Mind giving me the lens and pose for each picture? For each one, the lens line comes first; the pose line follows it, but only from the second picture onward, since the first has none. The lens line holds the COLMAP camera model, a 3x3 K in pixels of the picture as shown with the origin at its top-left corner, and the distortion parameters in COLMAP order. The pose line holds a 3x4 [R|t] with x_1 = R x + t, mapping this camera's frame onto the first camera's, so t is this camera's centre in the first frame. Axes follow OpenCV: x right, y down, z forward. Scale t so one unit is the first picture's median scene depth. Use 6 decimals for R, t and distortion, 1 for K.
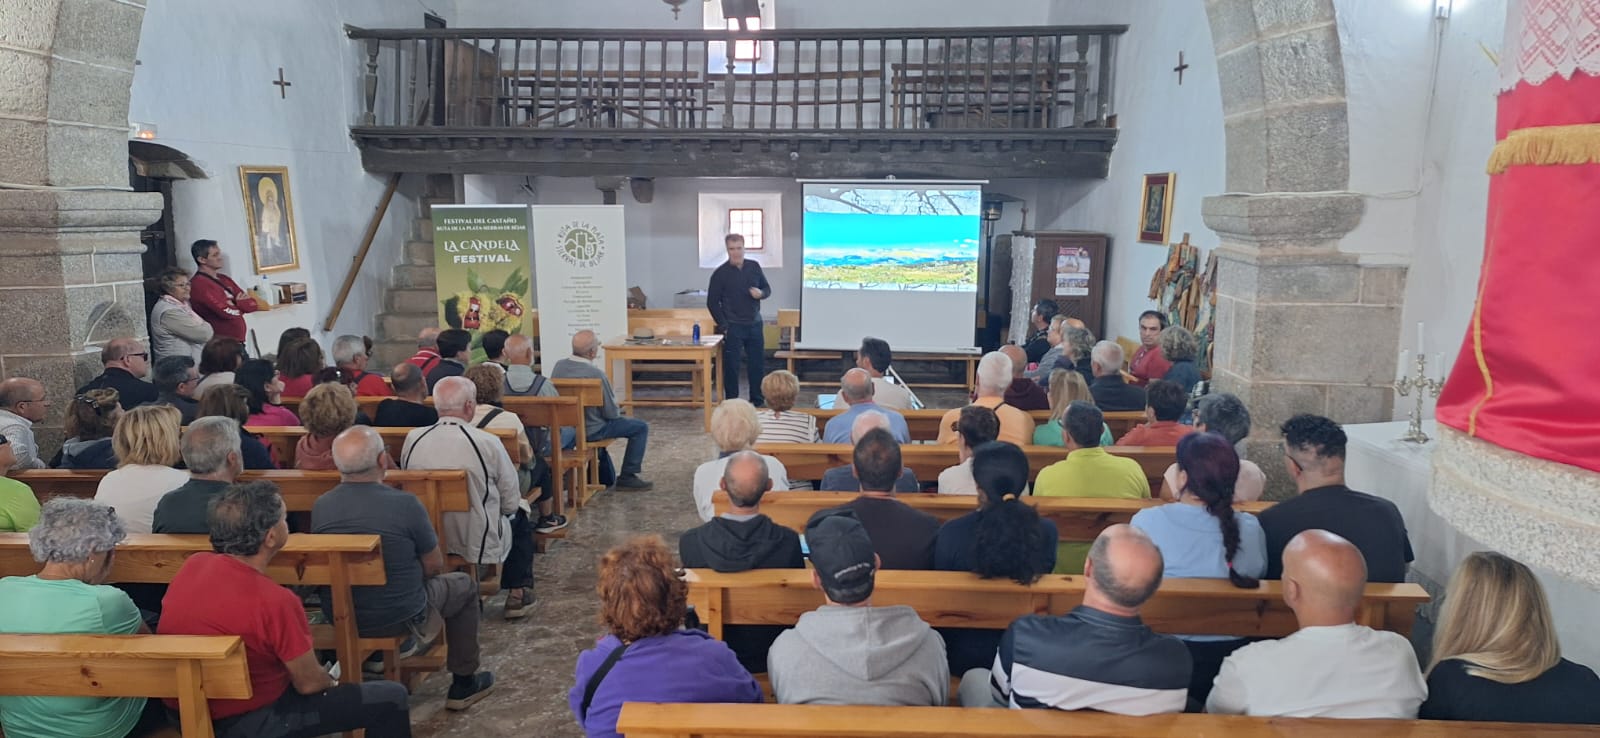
lens RADIAL K [[1154.0, 0, 805.2], [0, 1154.0, 377.3], [0, 0, 1]] dist [0.114449, -0.138498]
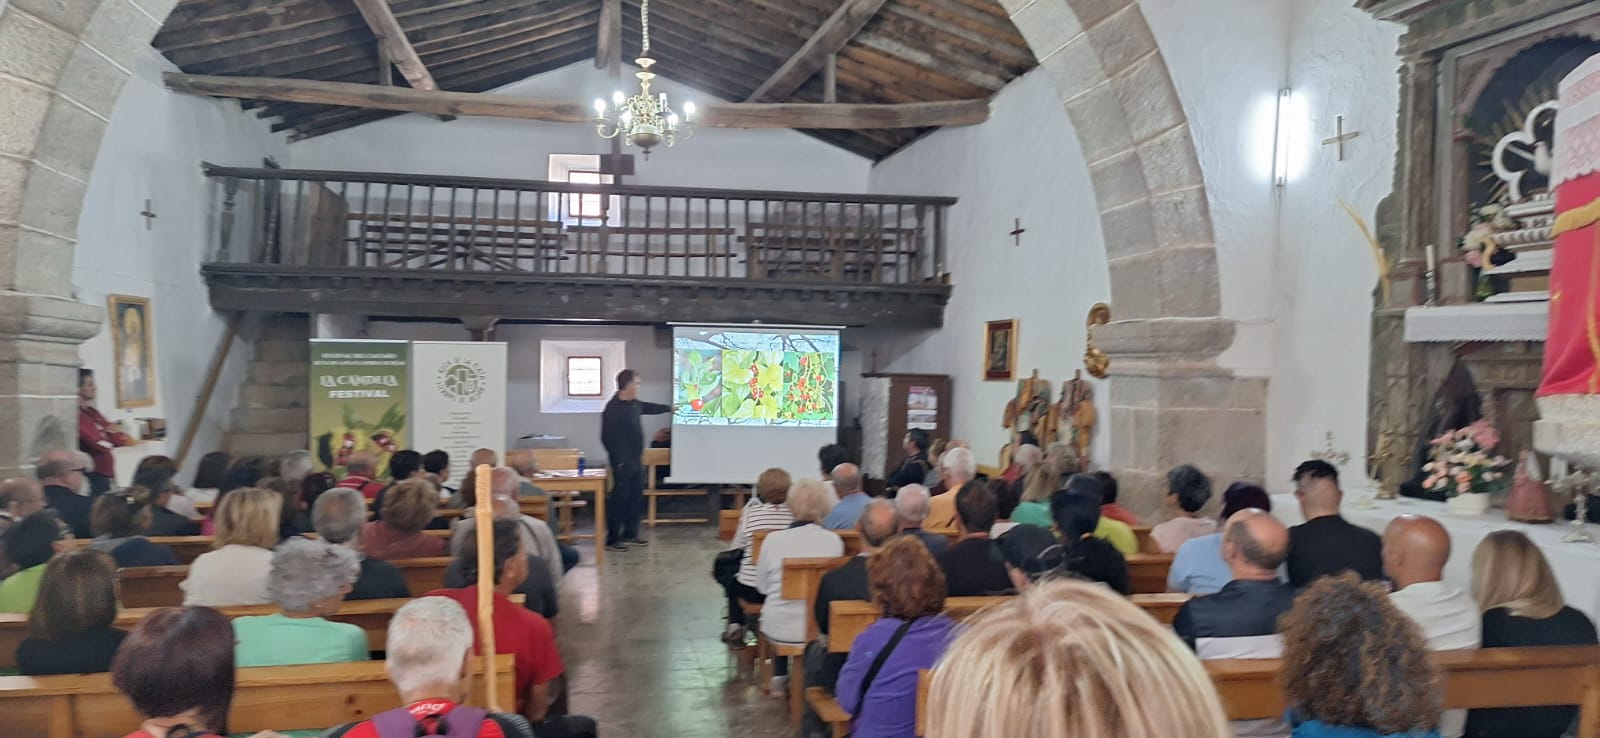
lens RADIAL K [[1164.5, 0, 800.0], [0, 1164.5, 369.0], [0, 0, 1]] dist [0.113490, -0.166741]
pose [[0.969422, 0.008578, 0.245250, -0.161581], [0.031318, 0.986893, -0.158308, 0.046117], [-0.243393, 0.161148, 0.956447, -0.042406]]
